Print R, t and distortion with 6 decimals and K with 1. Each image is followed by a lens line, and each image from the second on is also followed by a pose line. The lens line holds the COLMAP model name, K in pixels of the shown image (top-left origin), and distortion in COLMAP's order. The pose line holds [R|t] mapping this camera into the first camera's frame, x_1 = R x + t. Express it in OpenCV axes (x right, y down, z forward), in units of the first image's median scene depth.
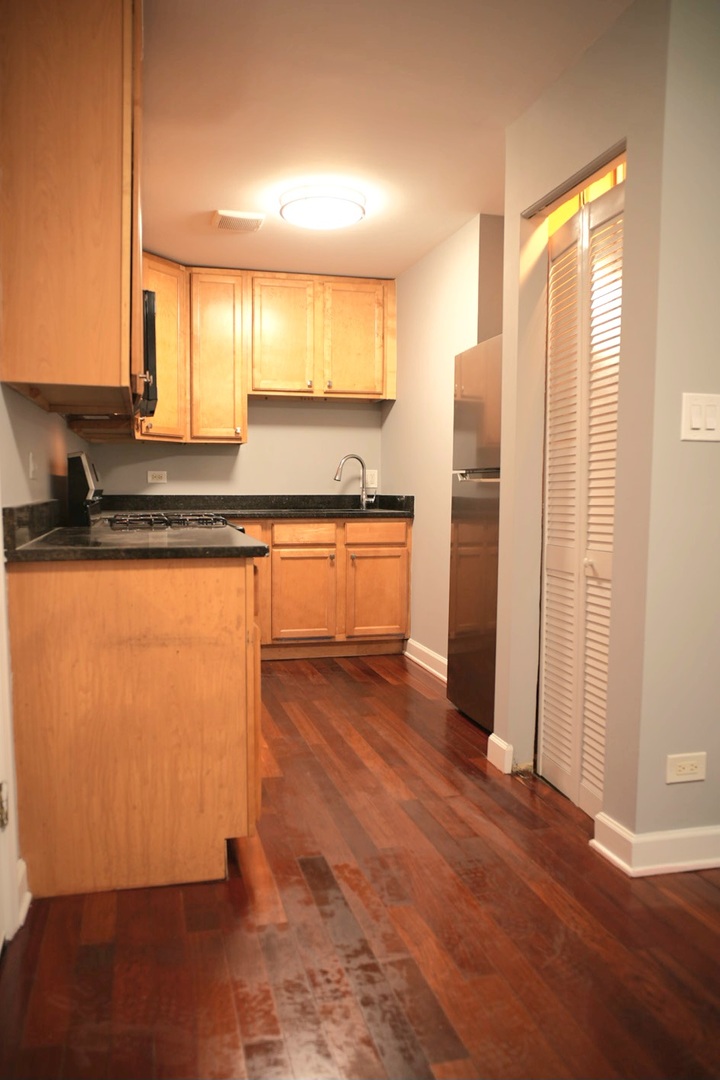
lens RADIAL K [[1202.4, 0, 360.0], [0, 1202.4, 540.0], [0, 0, 1]] dist [-0.094578, 0.164195]
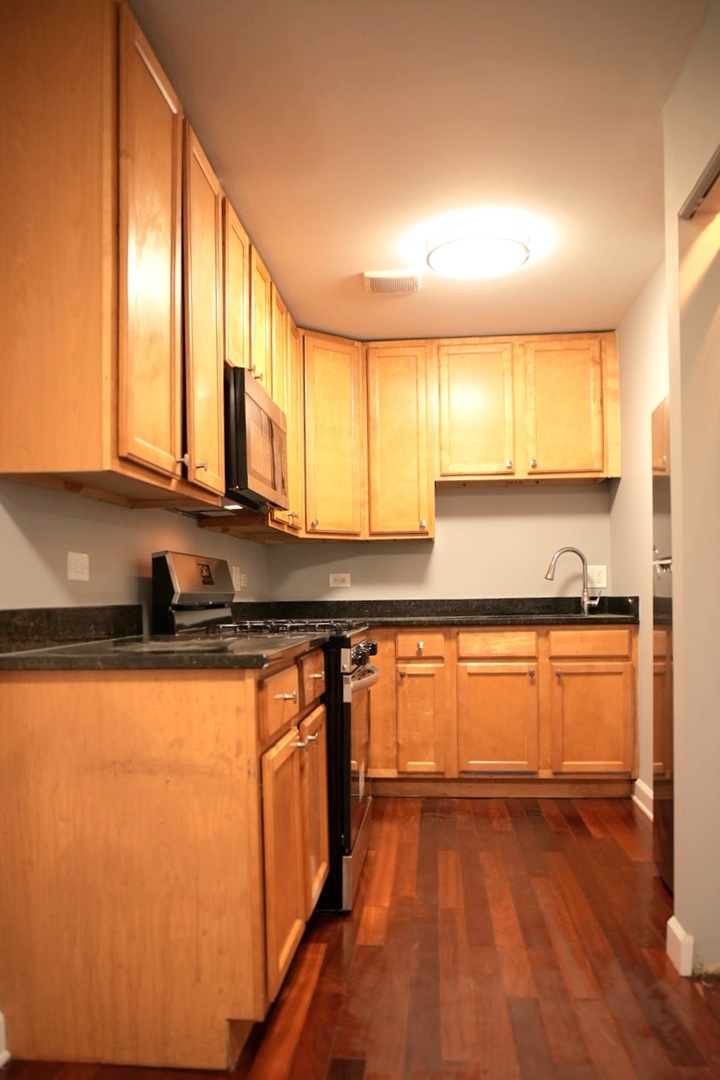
lens RADIAL K [[1202.4, 0, 360.0], [0, 1202.4, 540.0], [0, 0, 1]] dist [-0.094578, 0.164195]
pose [[0.880418, -0.041677, -0.472364, 0.272066], [-0.005691, 0.995130, -0.098410, 0.005177], [0.474165, 0.089330, 0.875893, 0.236035]]
